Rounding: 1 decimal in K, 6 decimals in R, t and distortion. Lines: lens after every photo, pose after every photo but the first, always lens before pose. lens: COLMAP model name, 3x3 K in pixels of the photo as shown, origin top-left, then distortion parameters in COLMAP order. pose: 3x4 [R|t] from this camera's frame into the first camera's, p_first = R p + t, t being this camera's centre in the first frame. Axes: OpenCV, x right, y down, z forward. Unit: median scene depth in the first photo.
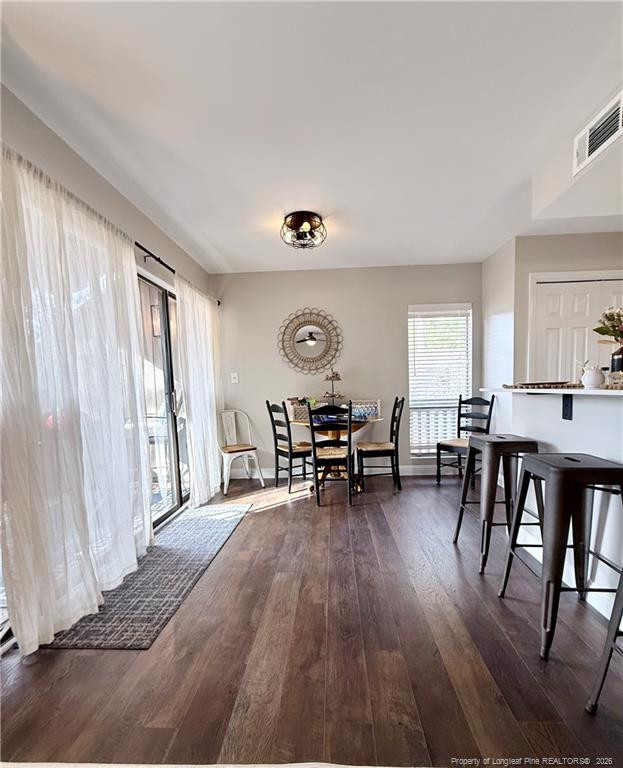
lens RADIAL K [[337.1, 0, 325.3], [0, 337.1, 415.5], [0, 0, 1]] dist [0.002247, 0.000337]
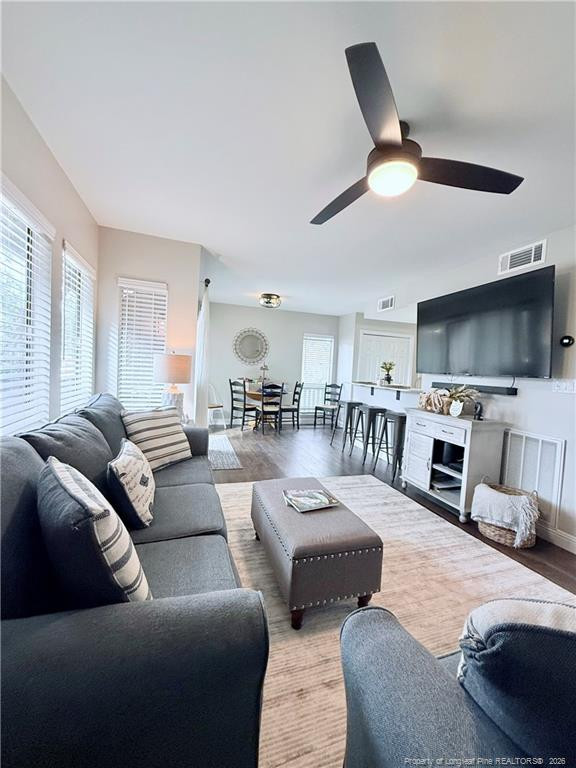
lens RADIAL K [[299.9, 0, 288.0], [0, 299.9, 384.0], [0, 0, 1]] dist [0.000410, -0.000004]
pose [[0.938723, 0.059264, 0.339540, -0.420715], [-0.051197, 0.998154, -0.032676, 0.018052], [-0.340849, 0.013290, 0.940024, -0.587716]]
